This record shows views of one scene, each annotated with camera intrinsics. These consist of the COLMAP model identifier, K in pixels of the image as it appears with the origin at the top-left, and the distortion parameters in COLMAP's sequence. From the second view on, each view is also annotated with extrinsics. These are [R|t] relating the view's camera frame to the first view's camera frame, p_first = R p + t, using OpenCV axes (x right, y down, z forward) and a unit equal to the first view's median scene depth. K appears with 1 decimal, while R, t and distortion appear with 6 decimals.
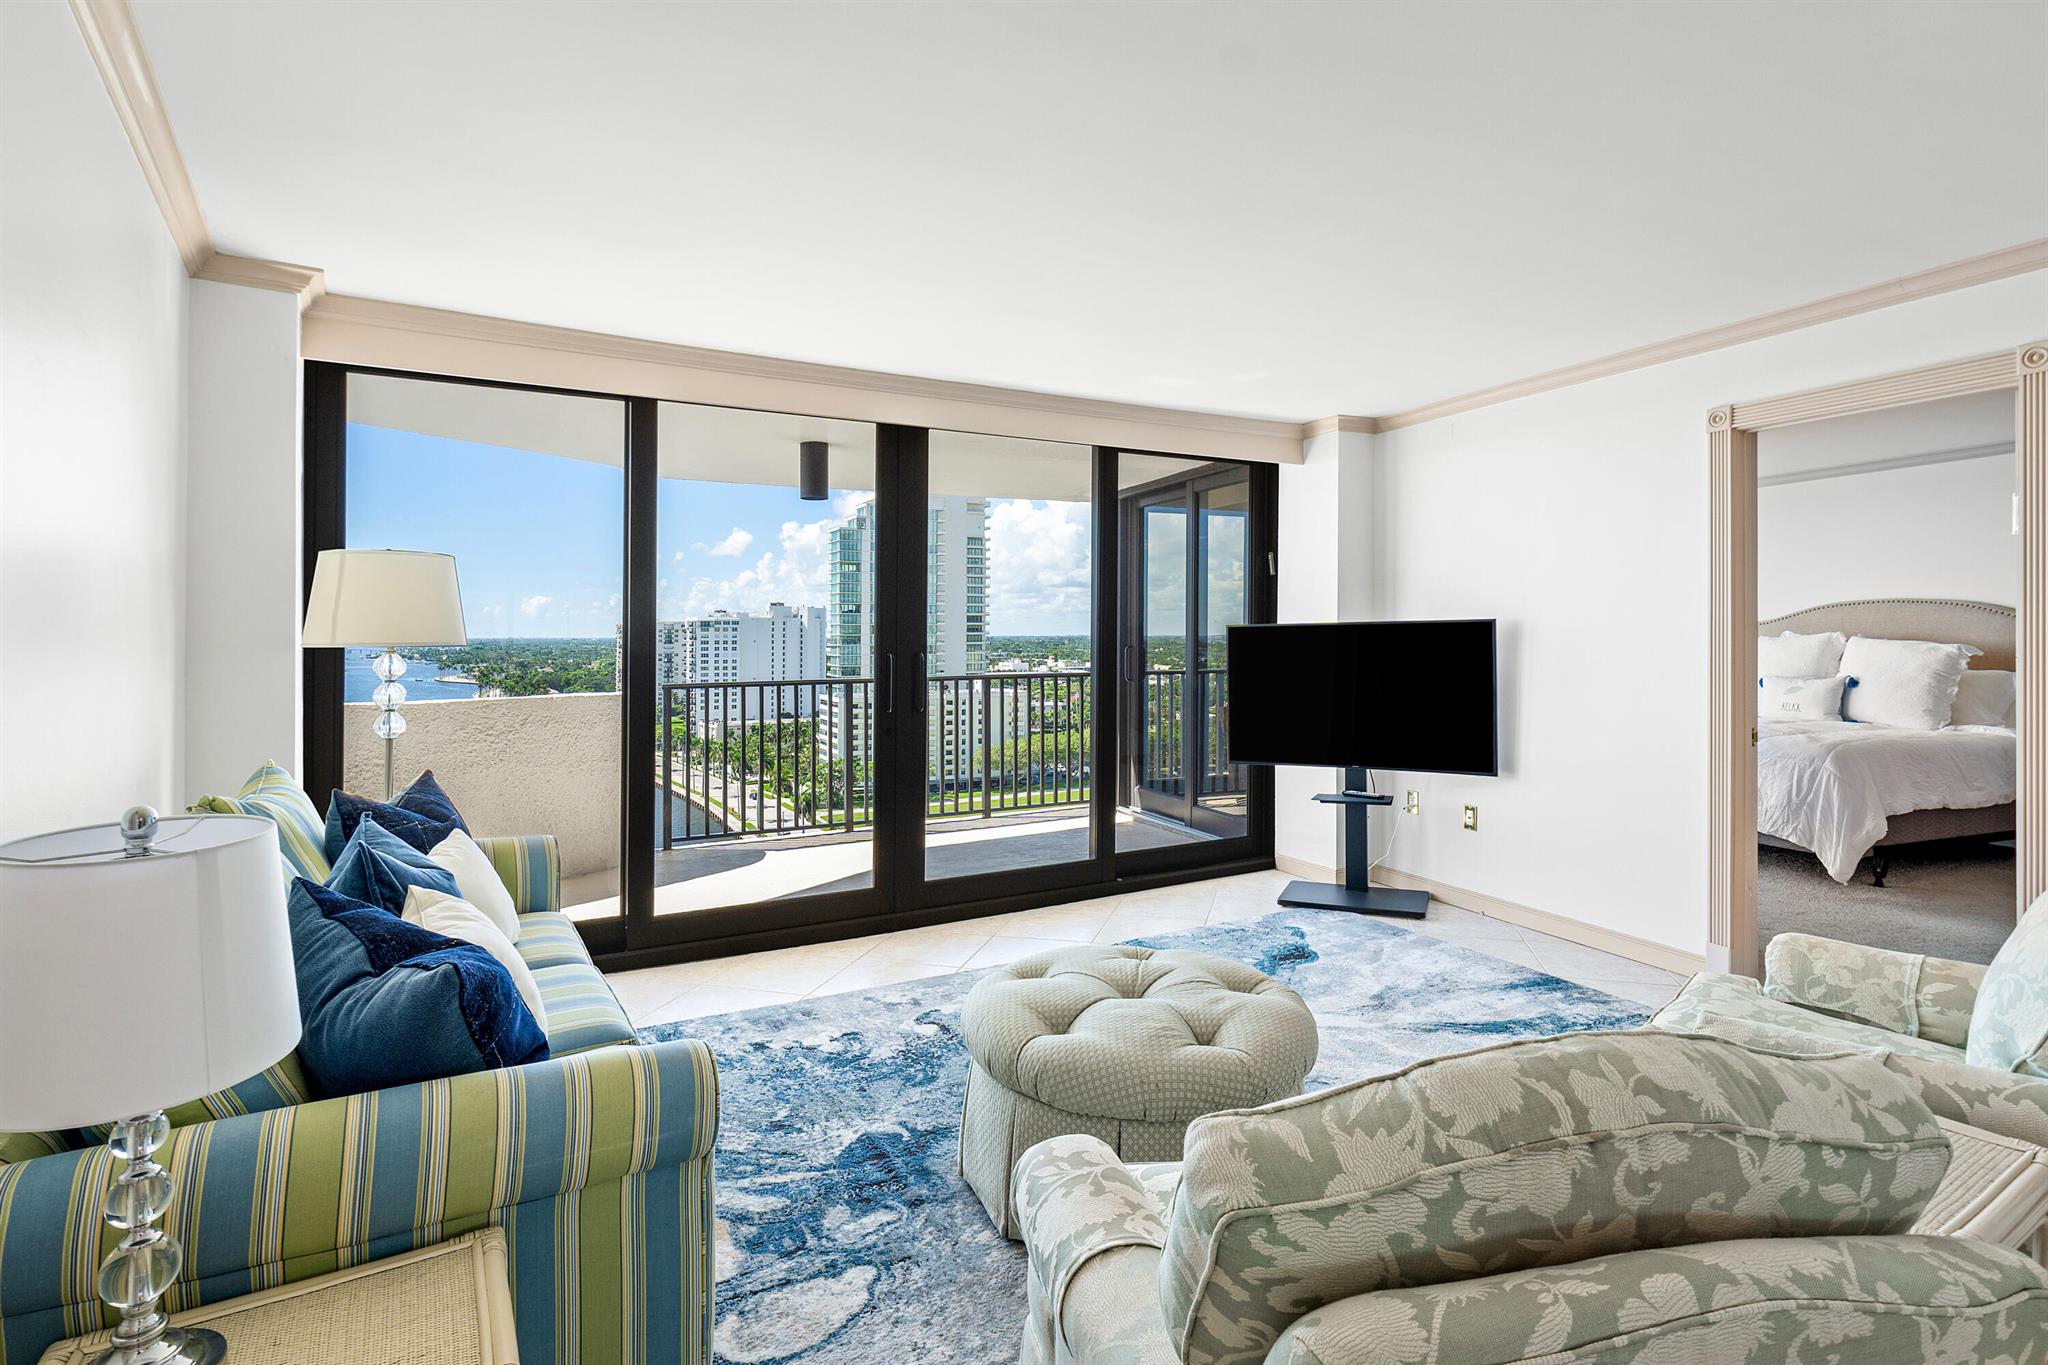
lens RADIAL K [[998.6, 0, 1014.9], [0, 998.6, 640.9], [0, 0, 1]] dist [-0.002771, 0.002548]
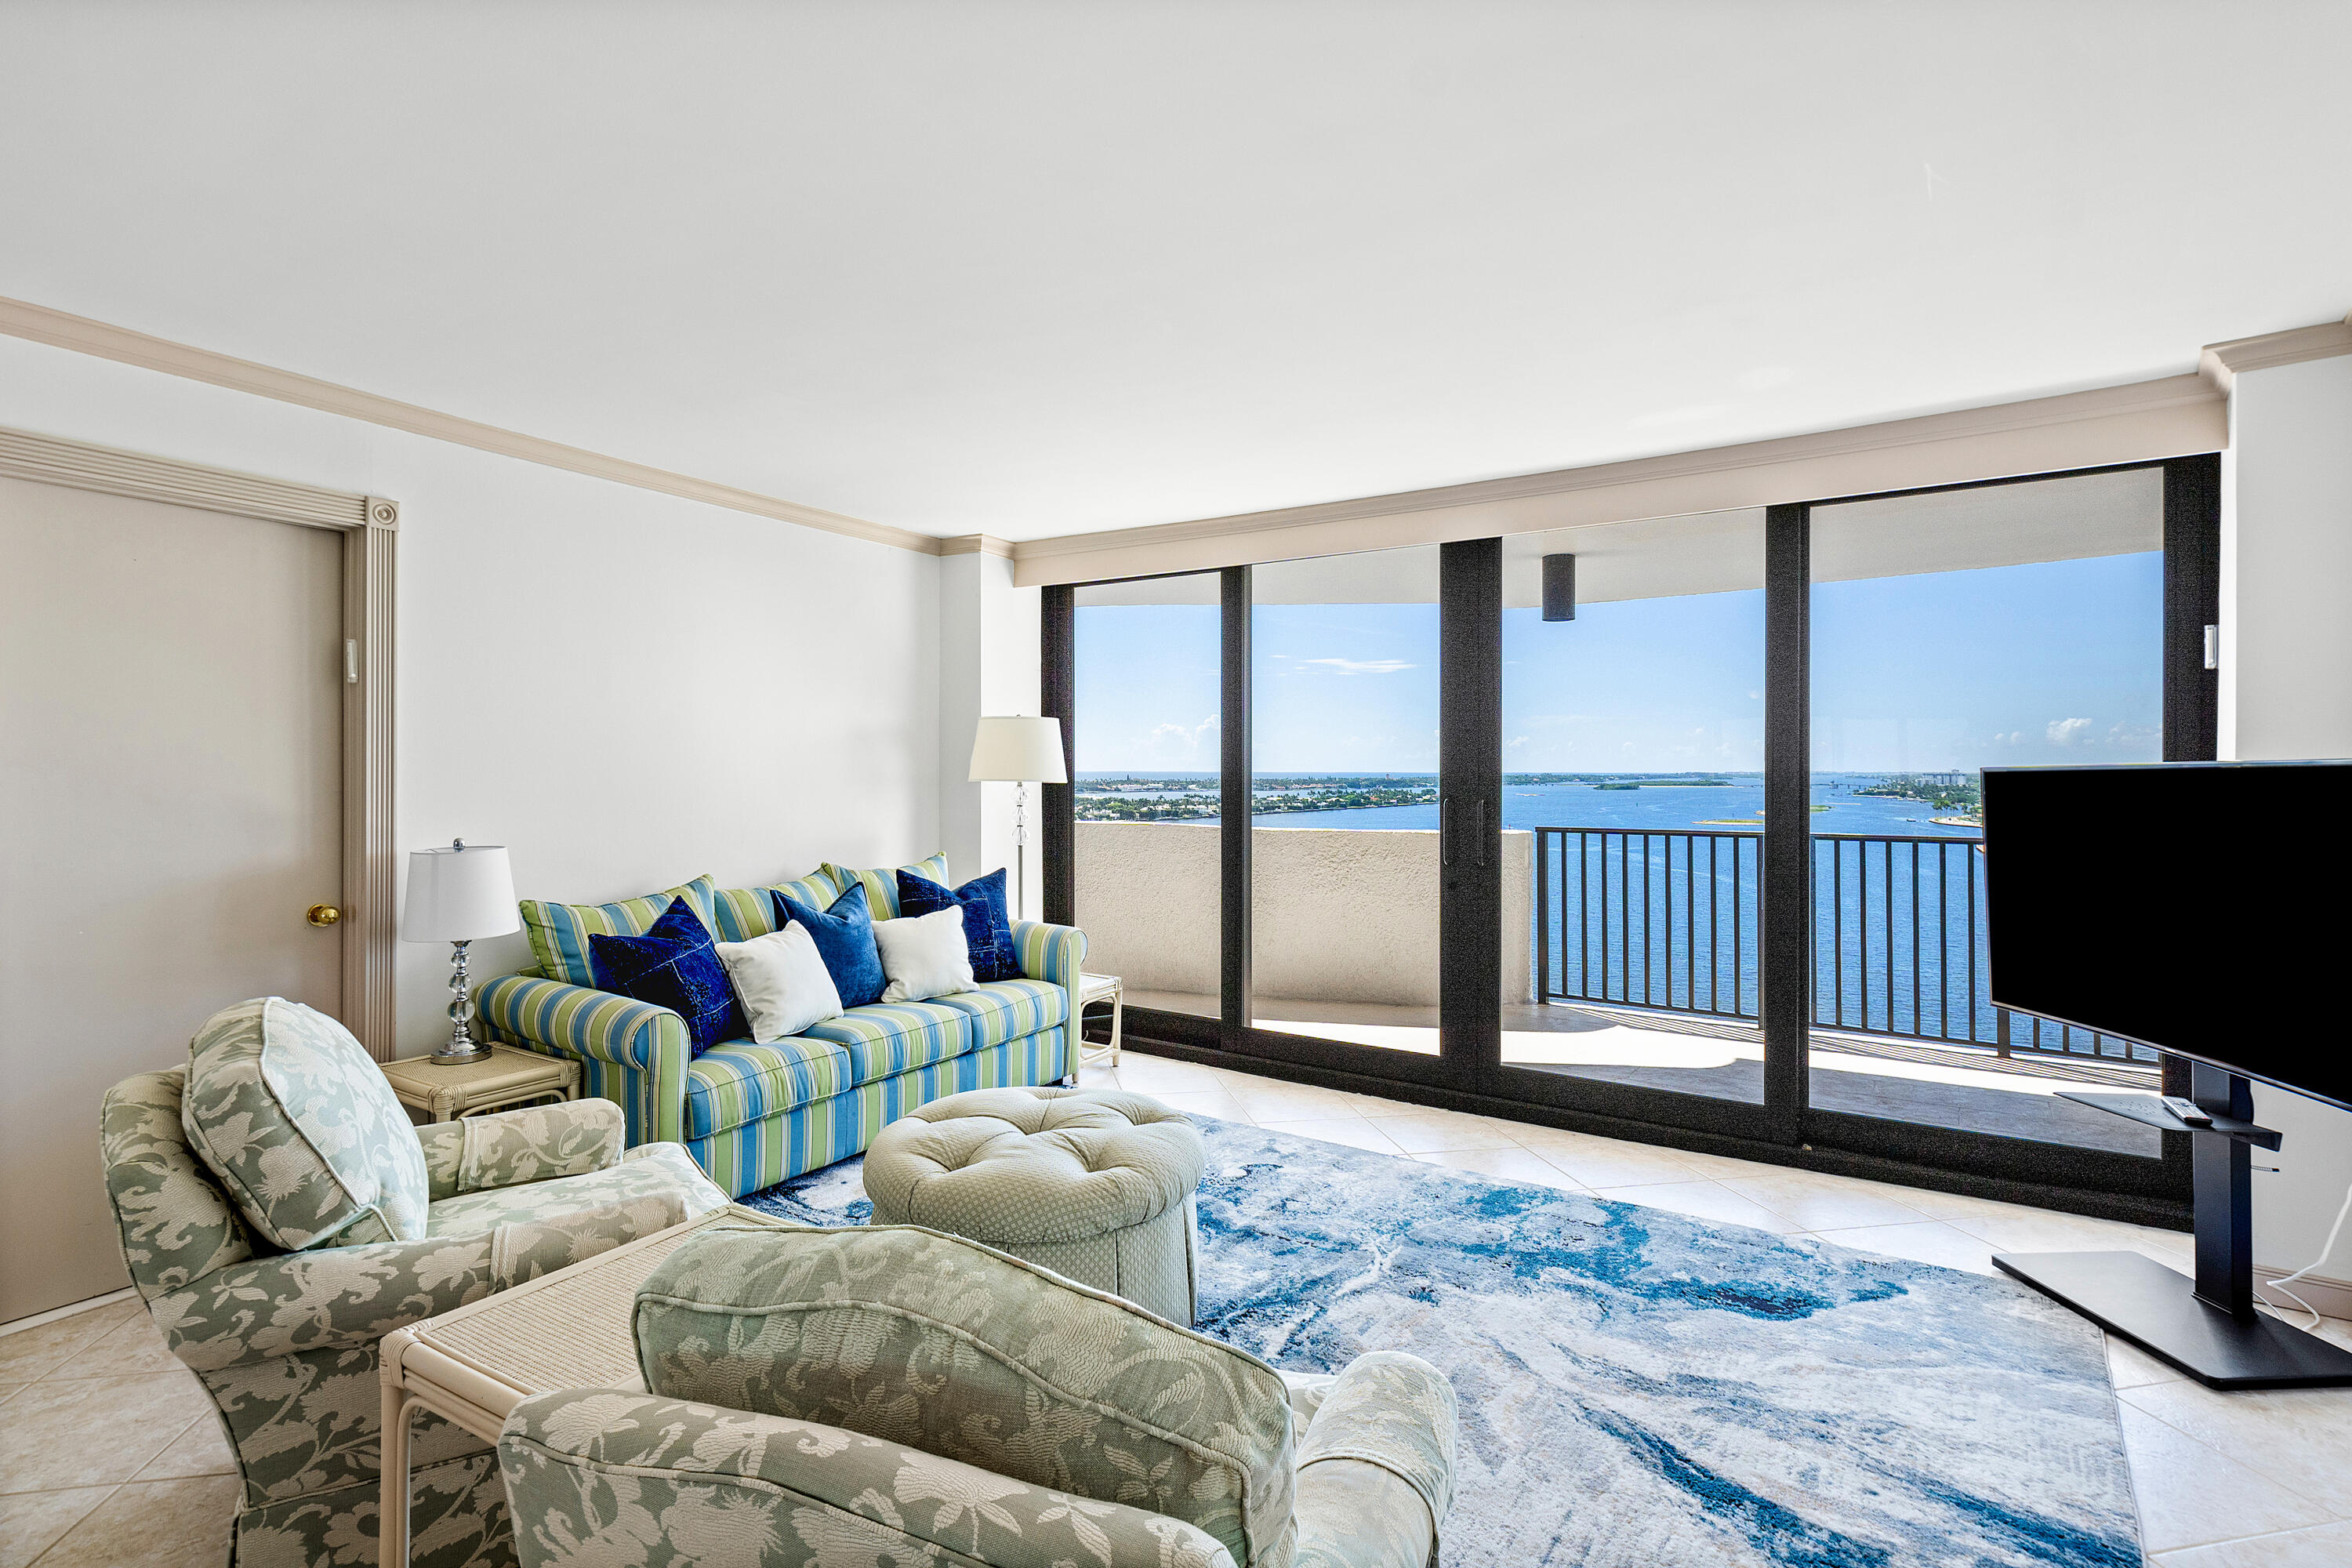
lens RADIAL K [[1146.8, 0, 1207.7], [0, 1146.8, 764.6], [0, 0, 1]] dist [-0.002771, 0.002548]
pose [[0.451453, -0.002893, -0.892290, 0.552506], [-0.005561, 0.999966, -0.006055, -0.008050], [0.892278, 0.007696, 0.451421, 0.270009]]
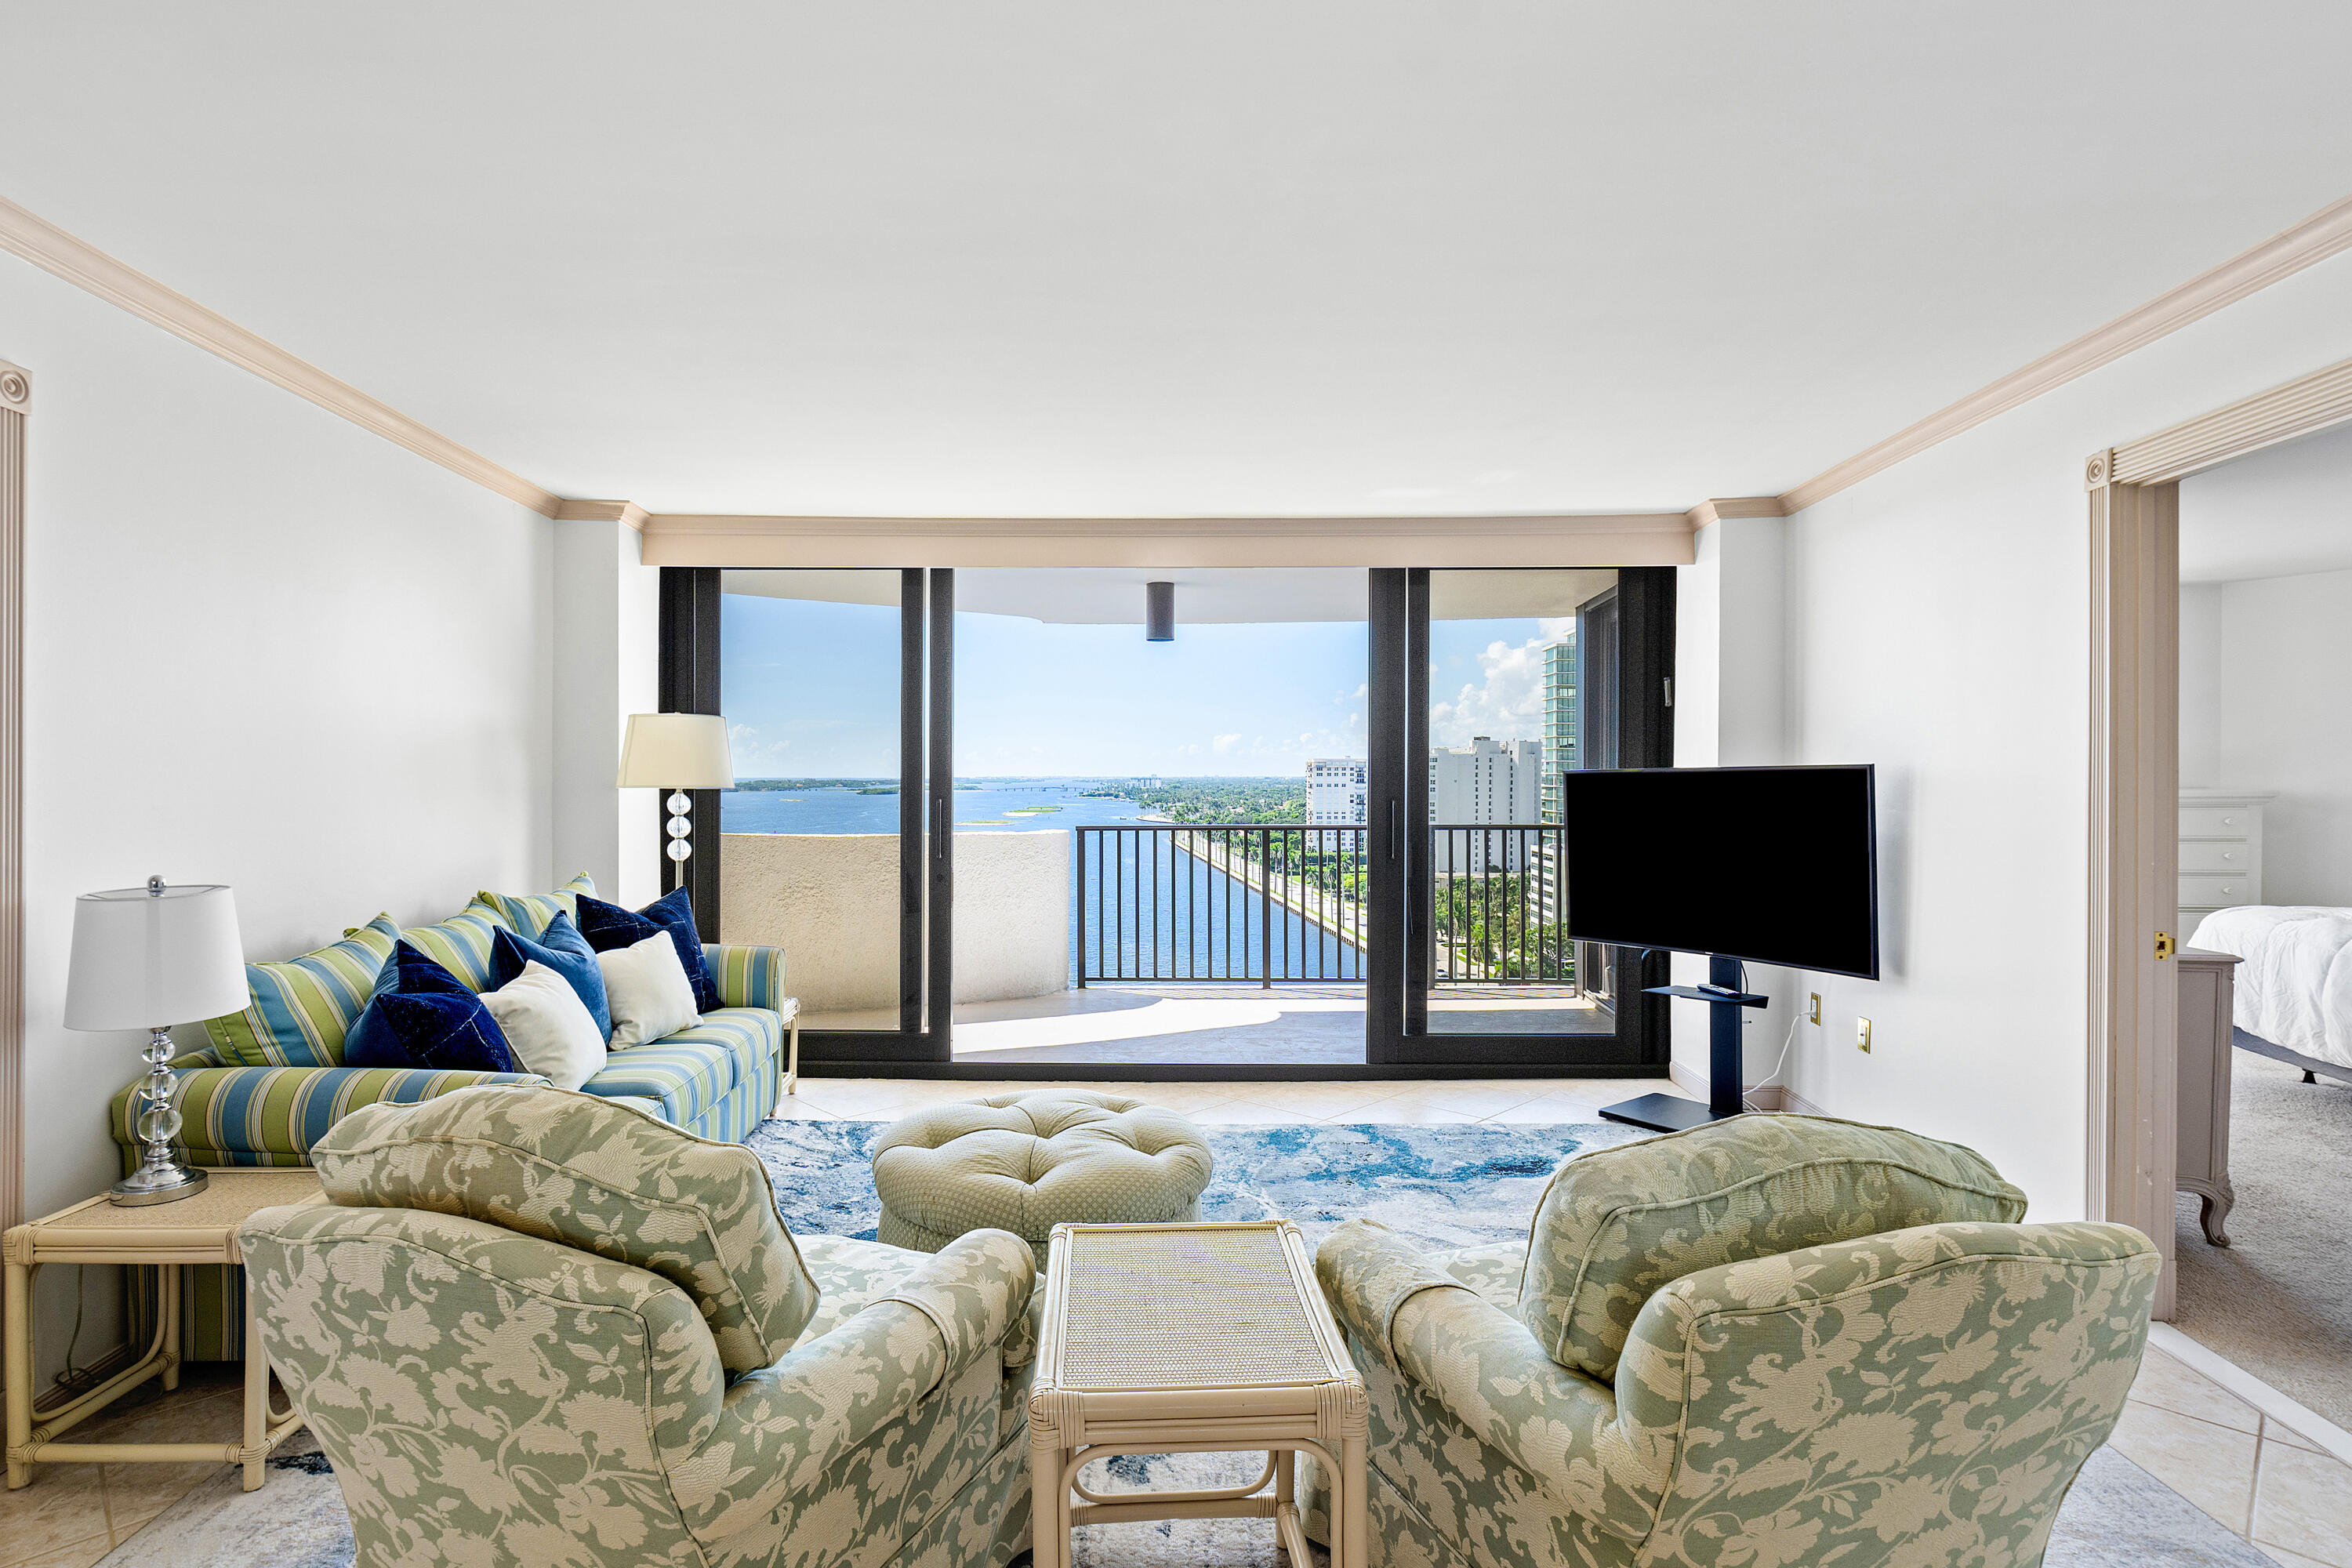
lens RADIAL K [[1146.8, 0, 1152.3], [0, 1146.8, 771.0], [0, 0, 1]] dist [-0.002771, 0.002548]
pose [[0.868236, -0.001088, -0.496150, 0.356218], [-0.003349, 0.999962, -0.008053, -0.006557], [0.496140, 0.008654, 0.868200, 0.005195]]
